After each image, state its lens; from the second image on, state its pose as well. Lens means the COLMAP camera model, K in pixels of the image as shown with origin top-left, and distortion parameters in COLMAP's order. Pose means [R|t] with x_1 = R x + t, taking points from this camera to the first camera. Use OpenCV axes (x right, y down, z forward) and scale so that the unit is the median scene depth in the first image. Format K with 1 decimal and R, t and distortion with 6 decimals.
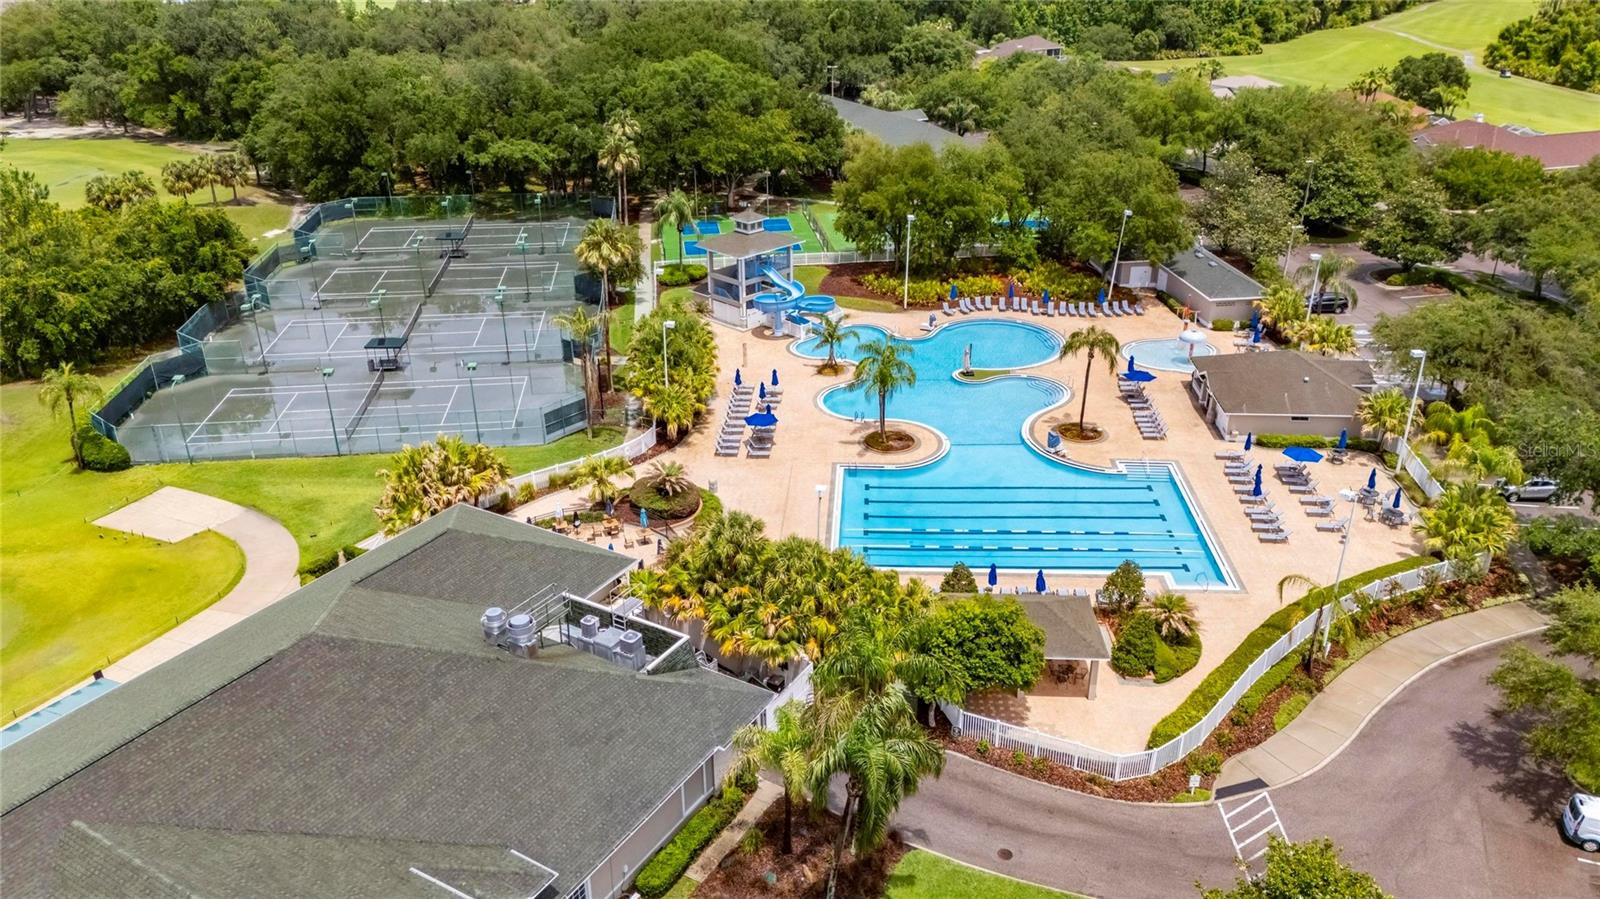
lens RADIAL K [[1176.0, 0, 807.7], [0, 1176.0, 441.4], [0, 0, 1]] dist [0.067274, -0.066798]
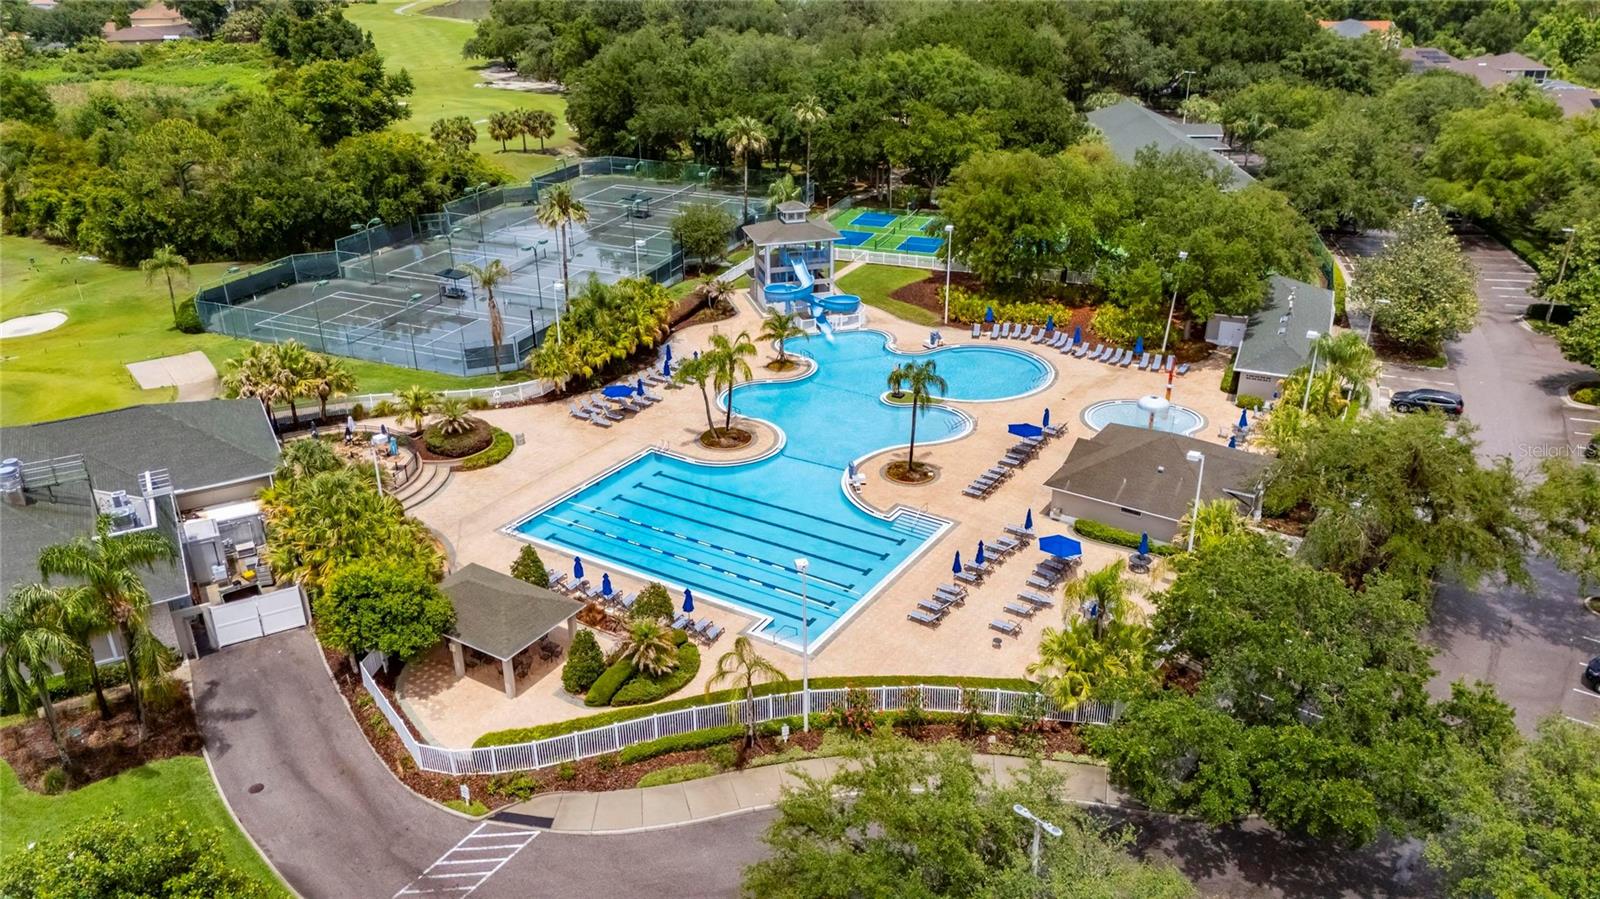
lens RADIAL K [[1176.0, 0, 805.4], [0, 1176.0, 447.5], [0, 0, 1]] dist [0.067274, -0.066798]
pose [[0.868604, 0.210710, -0.448474, 0.336994], [-0.206681, 0.976654, 0.058569, -0.037646], [0.450345, 0.041818, 0.891875, 0.086662]]
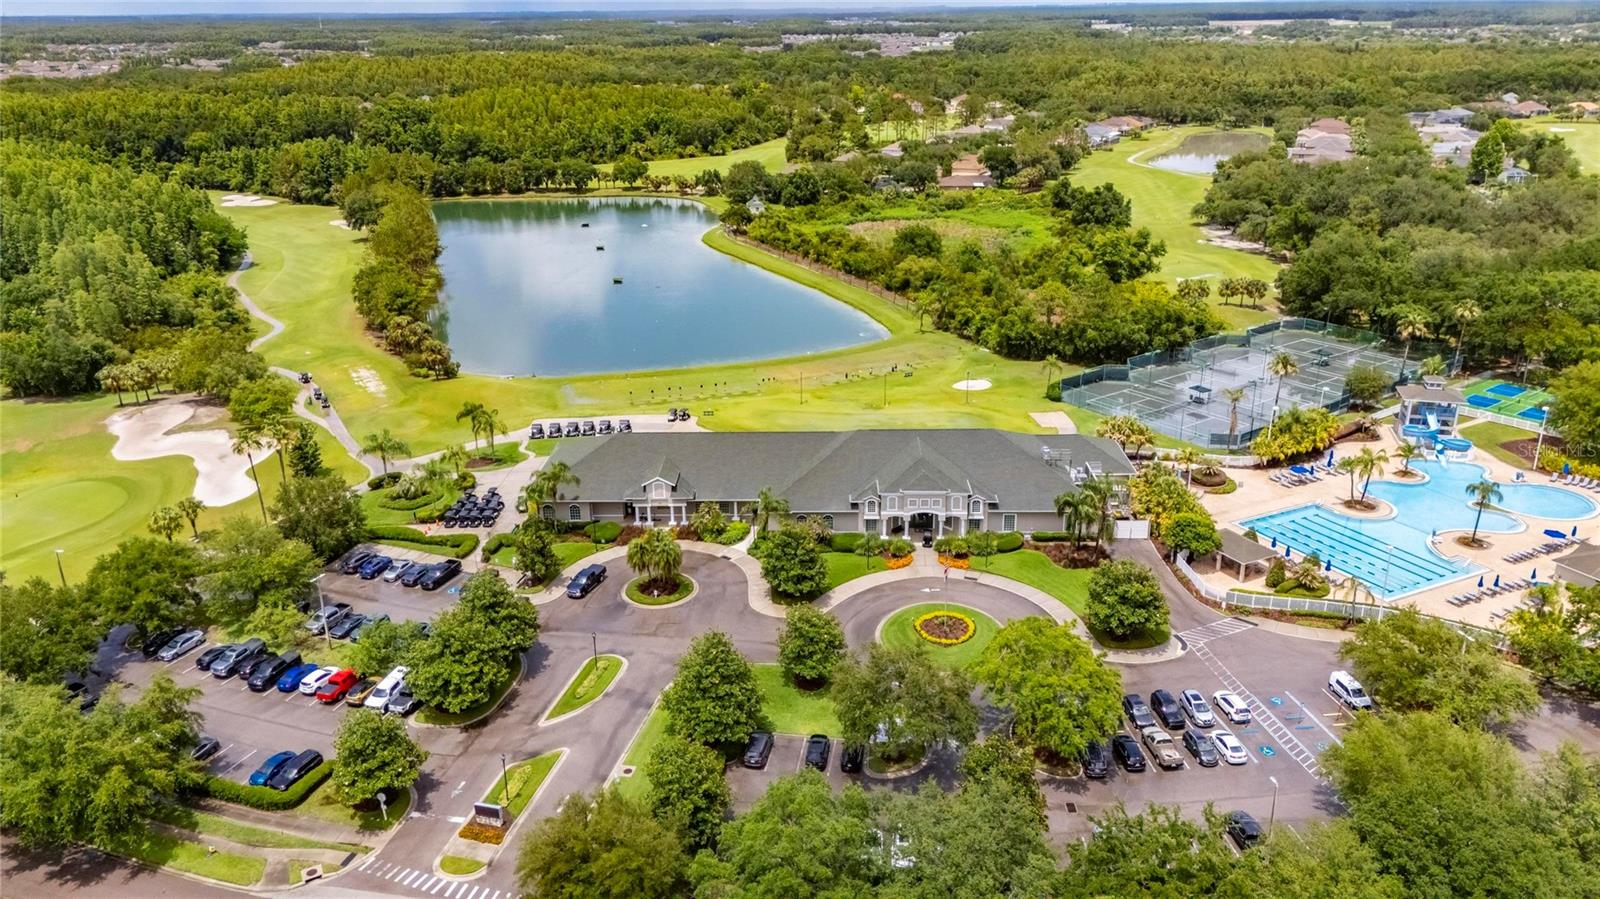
lens RADIAL K [[1176.0, 0, 799.9], [0, 1176.0, 451.7], [0, 0, 1]] dist [0.067274, -0.066798]
pose [[0.491775, 0.304678, -0.815677, 0.641560], [-0.353394, 0.925997, 0.132823, -0.008695], [0.795783, 0.222936, 0.563053, -0.410828]]
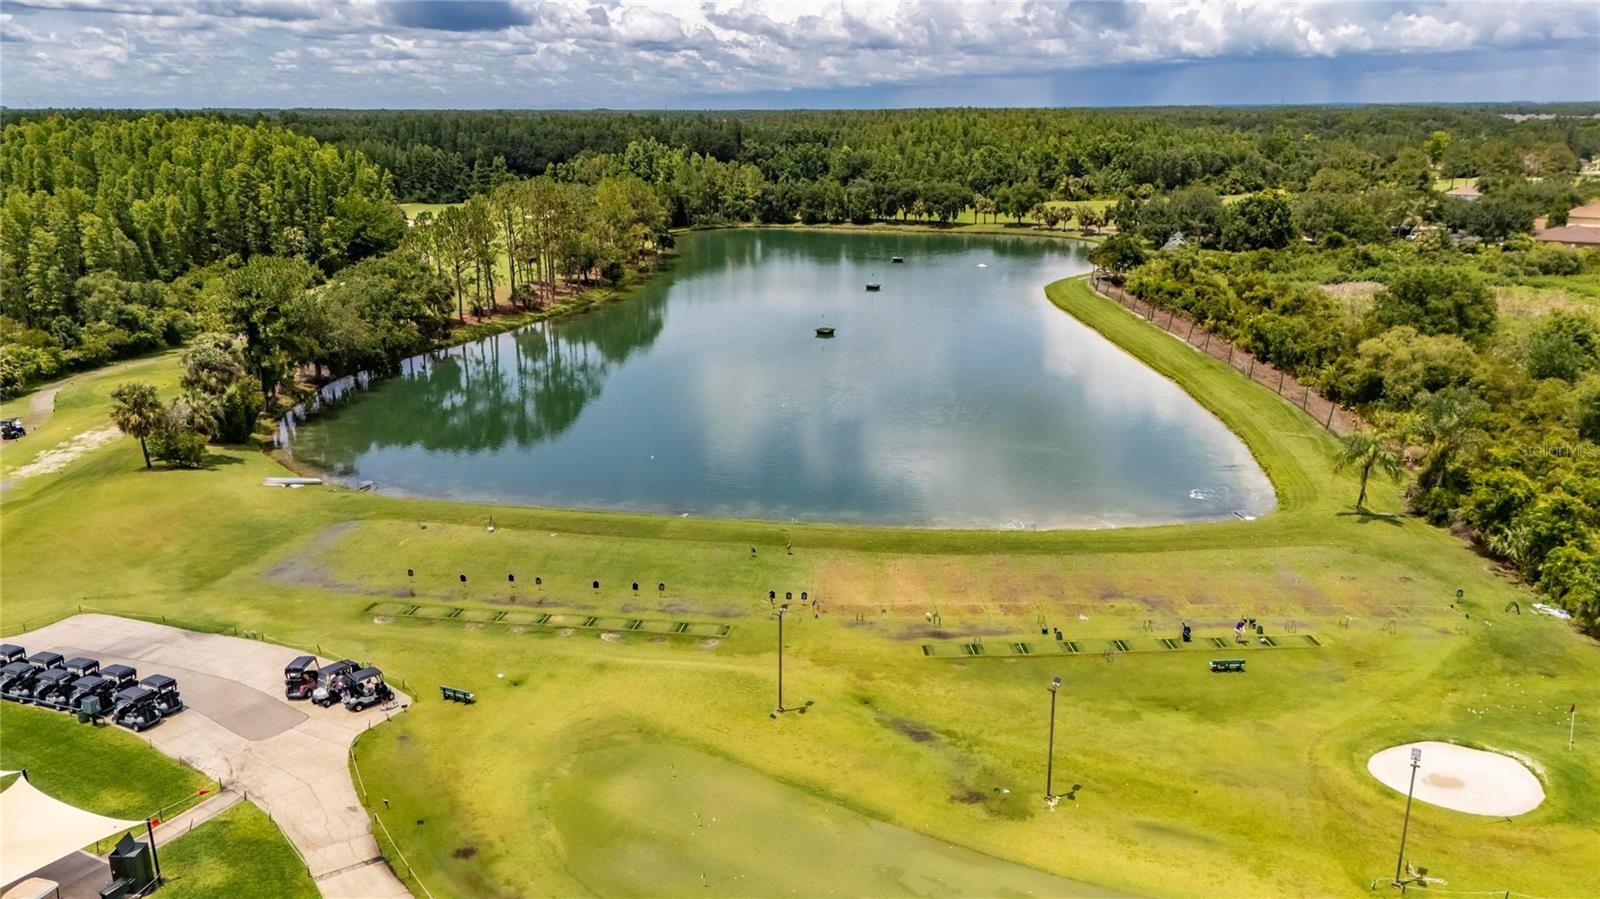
lens RADIAL K [[1176.0, 0, 798.0], [0, 1176.0, 455.9], [0, 0, 1]] dist [0.067274, -0.066798]
pose [[0.051022, 0.285227, -0.957101, -0.112309], [-0.412379, 0.878851, 0.239925, -0.058995], [0.909582, 0.382447, 0.162462, 0.243390]]
